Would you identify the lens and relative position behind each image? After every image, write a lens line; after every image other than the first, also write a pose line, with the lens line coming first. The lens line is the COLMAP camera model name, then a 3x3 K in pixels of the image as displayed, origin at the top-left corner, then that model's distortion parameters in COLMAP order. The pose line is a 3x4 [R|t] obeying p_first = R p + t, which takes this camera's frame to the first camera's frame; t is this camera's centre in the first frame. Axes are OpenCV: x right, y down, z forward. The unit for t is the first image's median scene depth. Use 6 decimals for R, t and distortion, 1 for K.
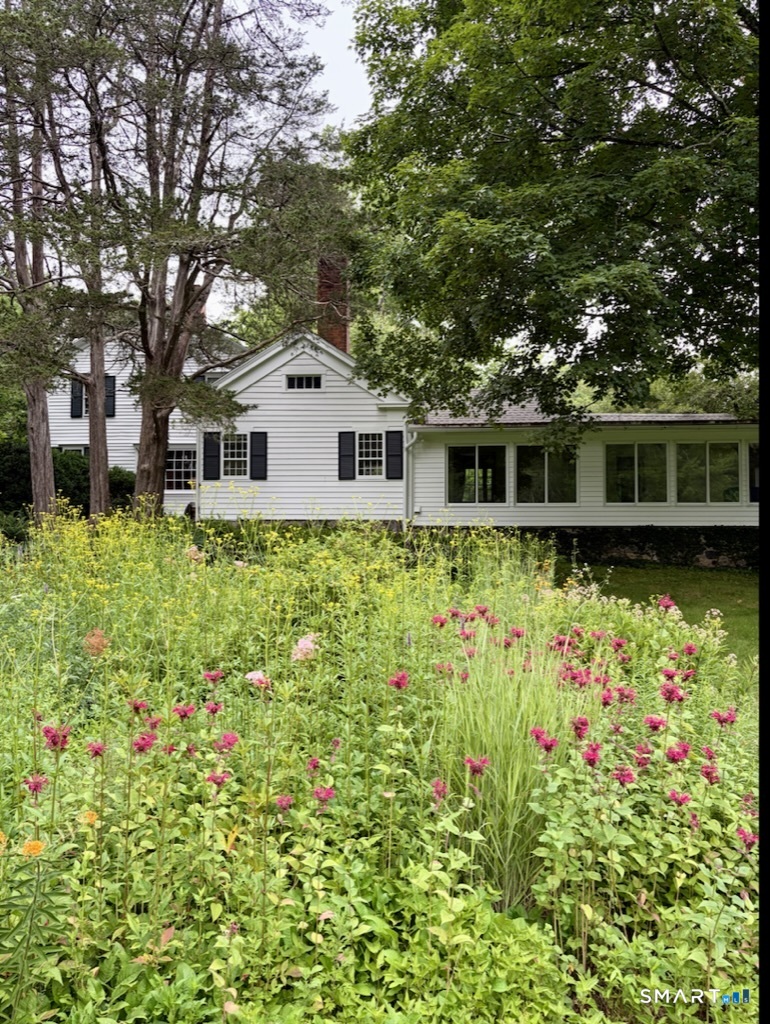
lens RADIAL K [[786.7, 0, 390.4], [0, 786.7, 509.1], [0, 0, 1]] dist [0.053015, -0.000507]
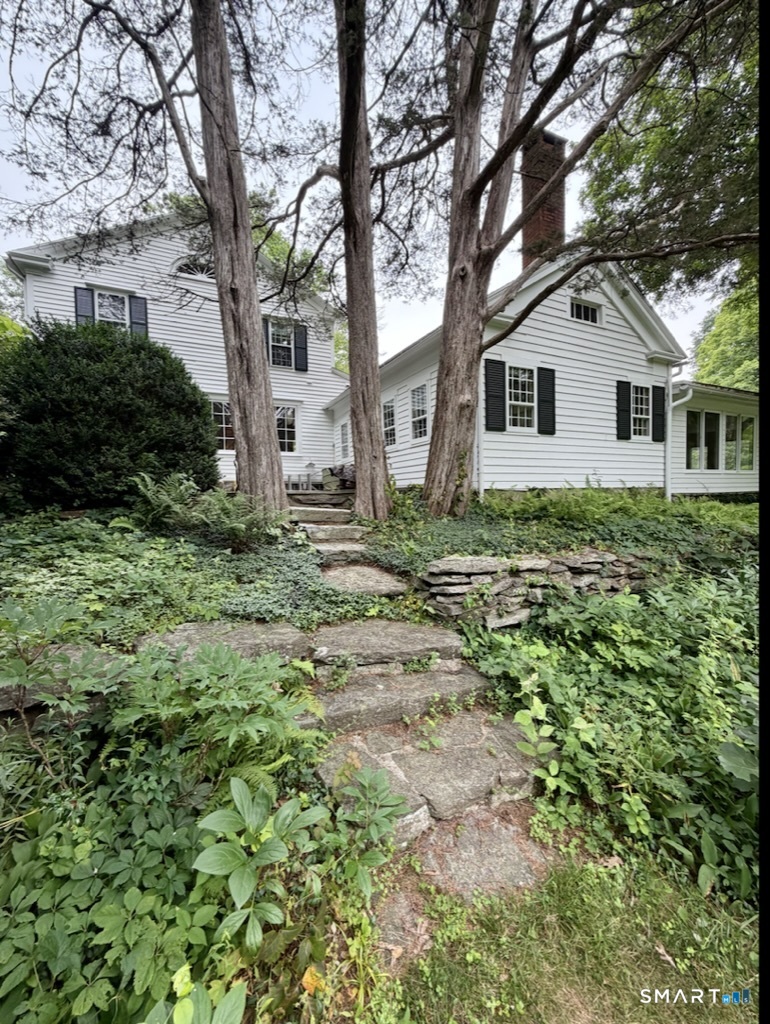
lens RADIAL K [[418.4, 0, 374.1], [0, 418.4, 509.9], [0, 0, 1]] dist [0.003678, 0.000263]
pose [[0.865364, -0.035359, 0.499895, -0.508405], [0.003964, 0.997960, 0.063726, 0.007405], [-0.501128, -0.053164, 0.863739, 0.743406]]
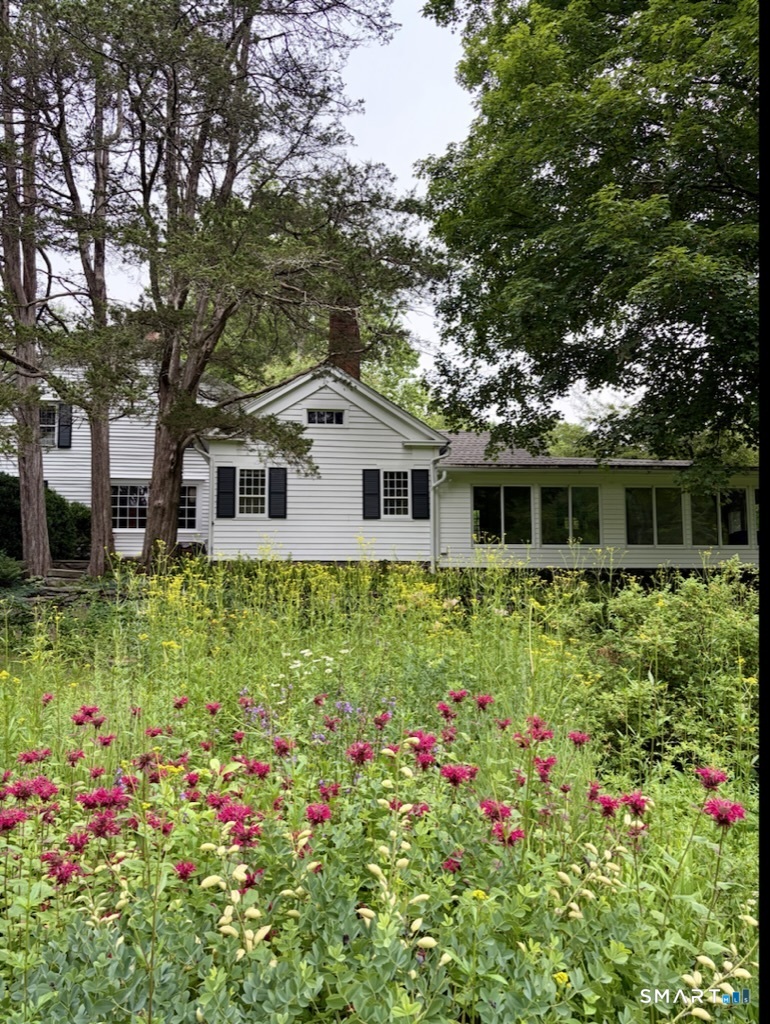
lens RADIAL K [[786.7, 0, 385.5], [0, 786.7, 515.5], [0, 0, 1]] dist [0.053015, -0.000507]
pose [[0.984361, 0.010577, 0.175844, -0.207101], [-0.003243, 0.999115, -0.041939, -0.001653], [-0.176131, 0.040713, 0.983524, 0.051832]]
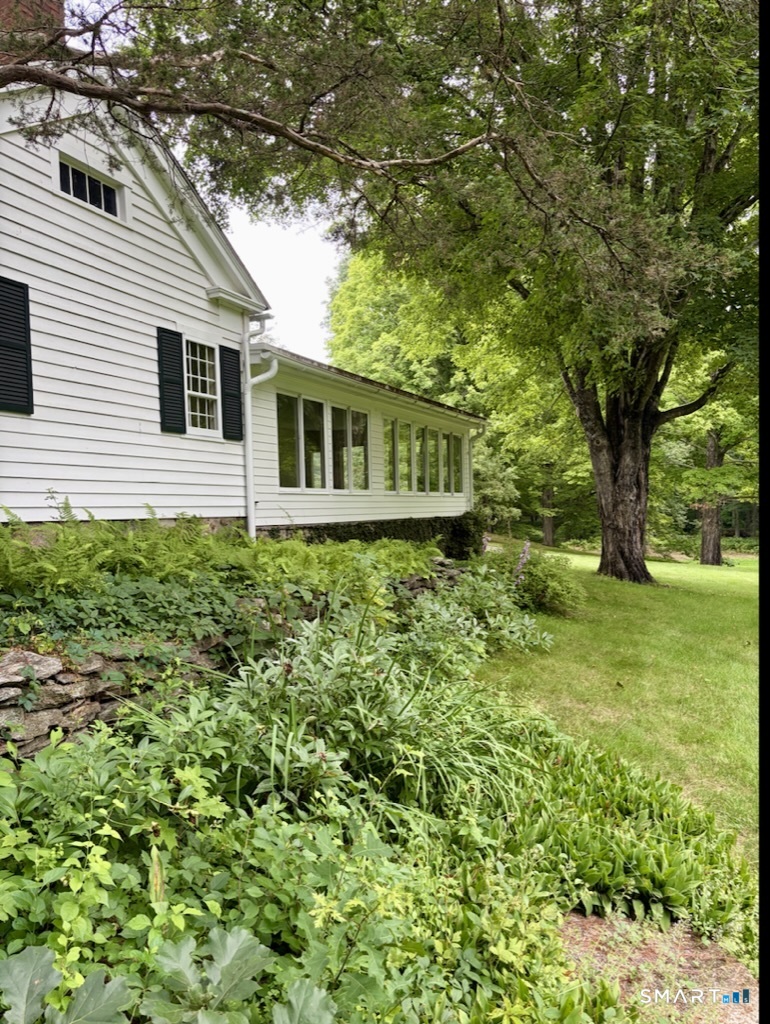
lens RADIAL K [[786.7, 0, 382.9], [0, 786.7, 511.6], [0, 0, 1]] dist [0.053015, -0.000507]
pose [[0.342893, -0.010903, 0.939311, -0.456650], [-0.000257, 0.999932, 0.011700, 0.003960], [-0.939375, -0.004253, 0.342866, 0.718273]]
